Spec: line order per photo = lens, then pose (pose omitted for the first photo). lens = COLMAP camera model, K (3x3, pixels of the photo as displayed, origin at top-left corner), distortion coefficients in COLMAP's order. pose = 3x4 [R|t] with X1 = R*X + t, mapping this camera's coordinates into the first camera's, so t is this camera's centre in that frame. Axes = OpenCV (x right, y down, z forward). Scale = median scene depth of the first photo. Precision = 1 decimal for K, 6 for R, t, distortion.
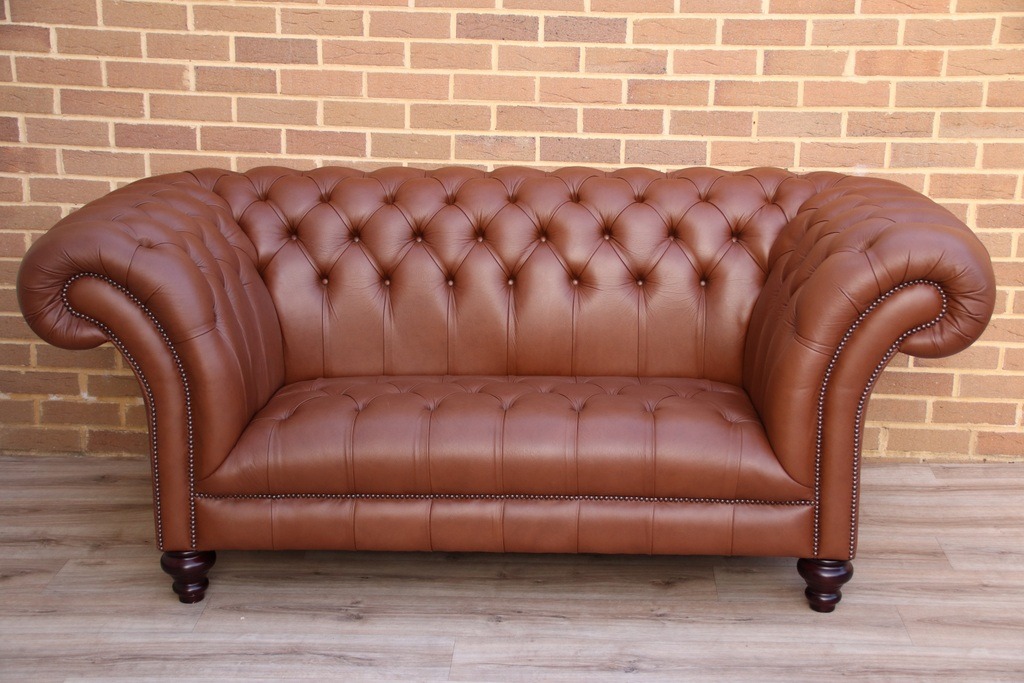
lens RADIAL K [[1580.2, 0, 513.7], [0, 1580.2, 335.6], [0, 0, 1]] dist [0.045059, 0.866896]
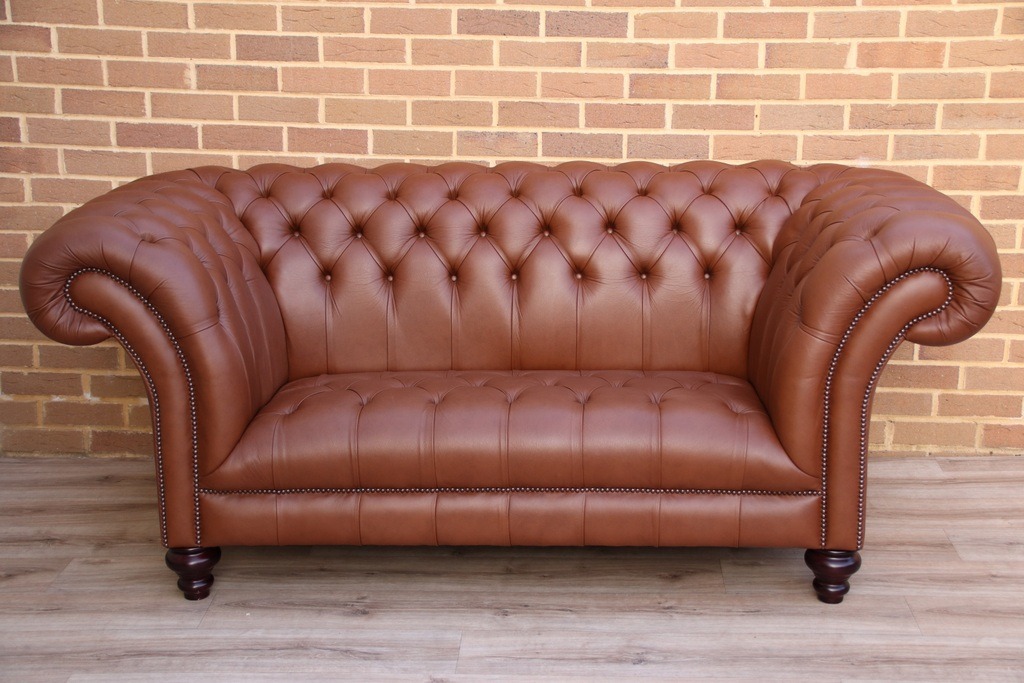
lens RADIAL K [[1580.2, 0, 513.7], [0, 1580.2, 335.6], [0, 0, 1]] dist [0.045059, 0.866896]
pose [[0.999962, -0.008664, -0.000672, -0.001826], [0.008659, 0.999935, -0.007407, 0.010716], [0.000736, 0.007401, 0.999972, 0.002916]]
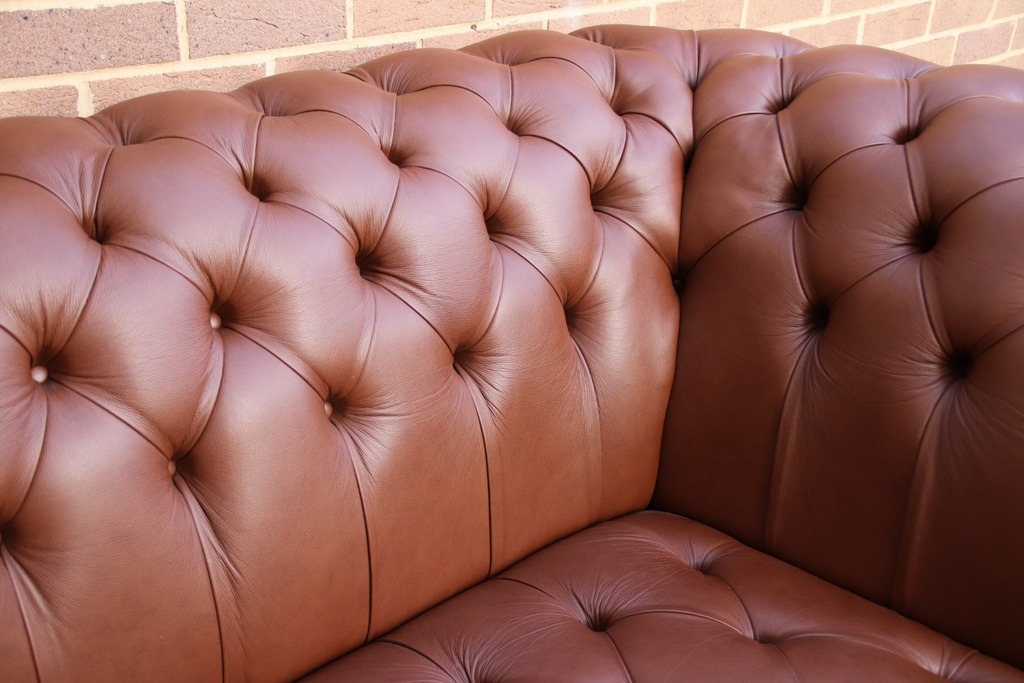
lens RADIAL K [[1264.2, 0, 515.7], [0, 1264.2, 341.0], [0, 0, 1]] dist [0.003597, 0.378491]
pose [[0.696965, -0.290266, 0.655732, -0.122446], [0.158851, 0.954192, 0.253542, -0.118770], [-0.699289, -0.072546, 0.711148, 0.754077]]
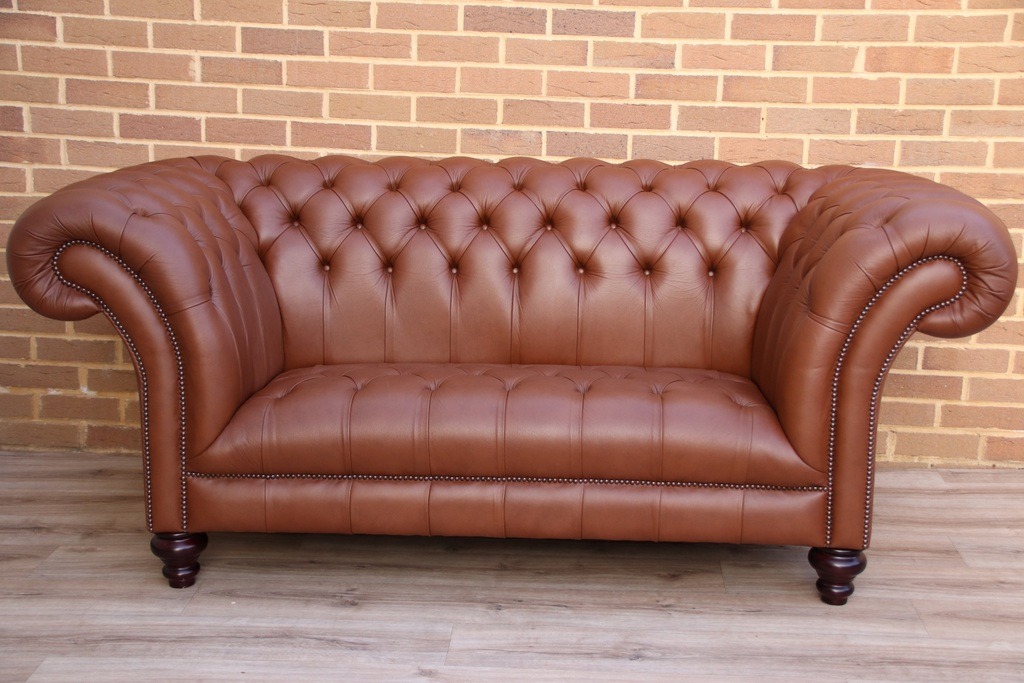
lens RADIAL K [[1490.6, 0, 512.0], [0, 1490.6, 341.5], [0, 0, 1]] dist [0.023209, 0.759039]
pose [[0.999916, 0.012370, -0.003831, 0.000126], [-0.012511, 0.999140, -0.039541, 0.047097], [0.003339, 0.039586, 0.999211, 0.075633]]
